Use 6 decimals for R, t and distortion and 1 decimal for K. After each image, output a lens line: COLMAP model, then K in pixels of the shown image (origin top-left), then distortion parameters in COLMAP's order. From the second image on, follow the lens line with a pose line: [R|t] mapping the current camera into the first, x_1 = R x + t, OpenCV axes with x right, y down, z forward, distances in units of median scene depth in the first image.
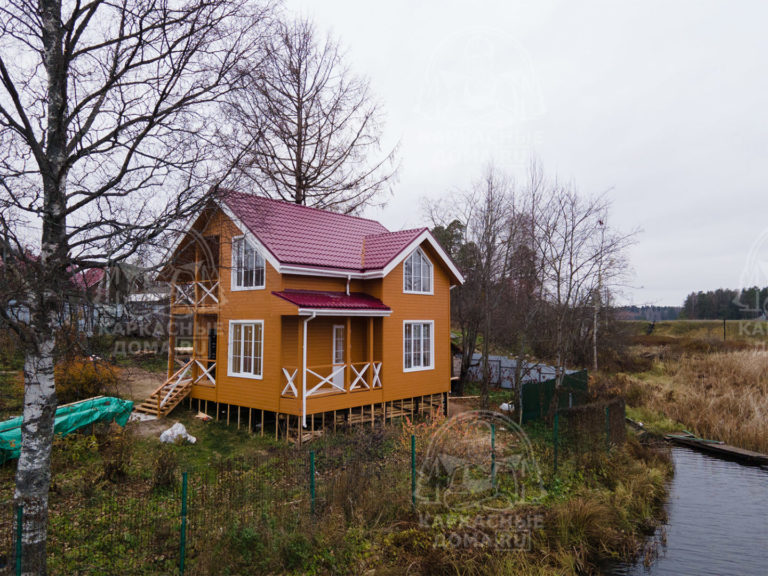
lens RADIAL K [[552.2, 0, 385.3], [0, 552.2, 268.9], [0, 0, 1]] dist [0.001951, 0.002366]
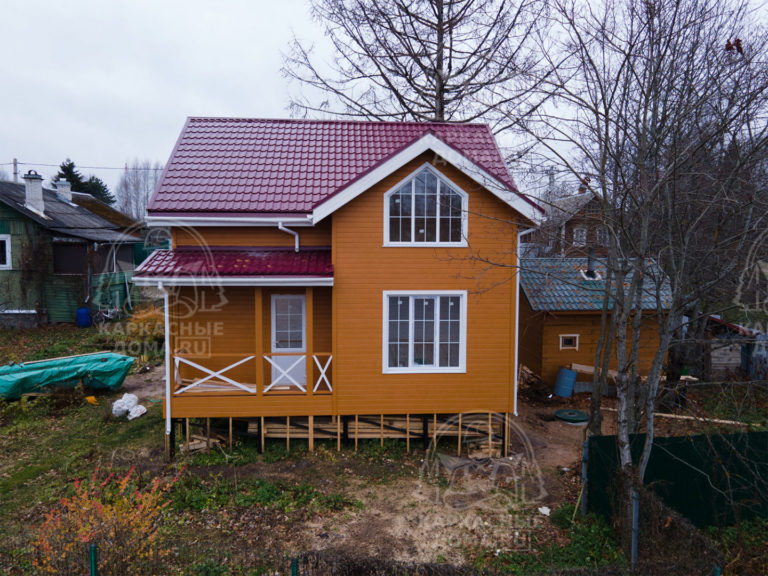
lens RADIAL K [[562.4, 0, 385.1], [0, 562.4, 281.4], [0, 0, 1]] dist [0.030933, 0.008883]
pose [[0.702266, 0.053914, -0.709871, 0.475571], [0.062382, 0.988633, 0.136799, -0.003324], [0.709177, -0.140352, 0.690920, 0.565373]]
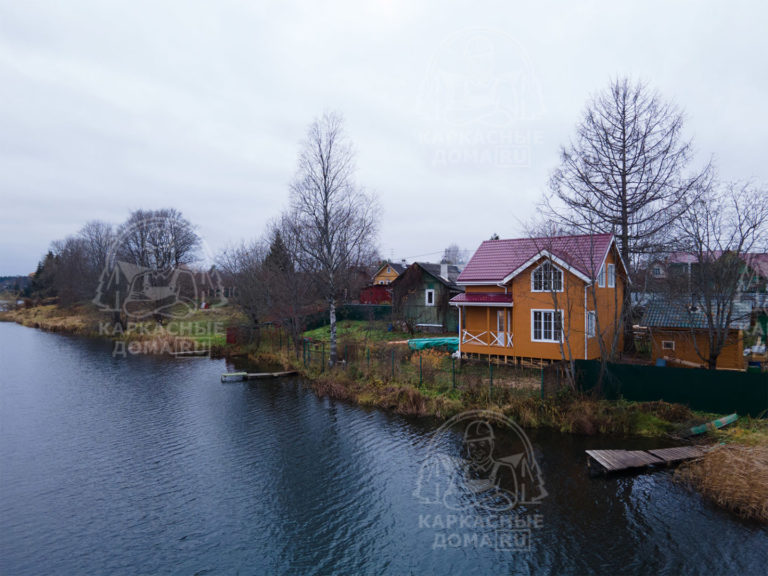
lens RADIAL K [[562.4, 0, 385.1], [0, 562.4, 281.4], [0, 0, 1]] dist [0.030933, 0.008883]
pose [[0.050238, -0.021144, -0.998513, 1.632550], [0.092190, 0.995606, -0.016444, 0.000919], [0.994473, -0.091227, 0.051967, 0.497980]]
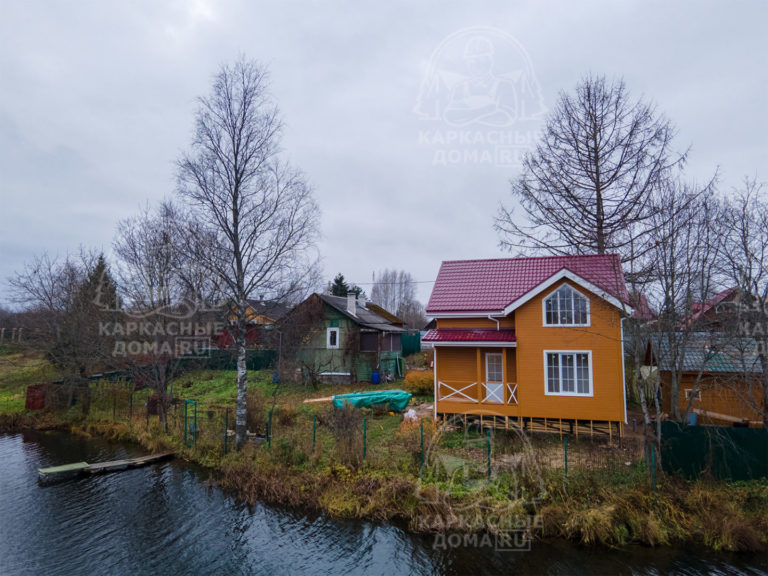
lens RADIAL K [[562.4, 0, 385.1], [0, 562.4, 281.4], [0, 0, 1]] dist [0.030933, 0.008883]
pose [[0.368799, -0.094193, -0.924724, 1.018081], [0.087877, 0.993930, -0.066194, -0.001908], [0.925346, -0.056850, 0.374838, 0.249644]]
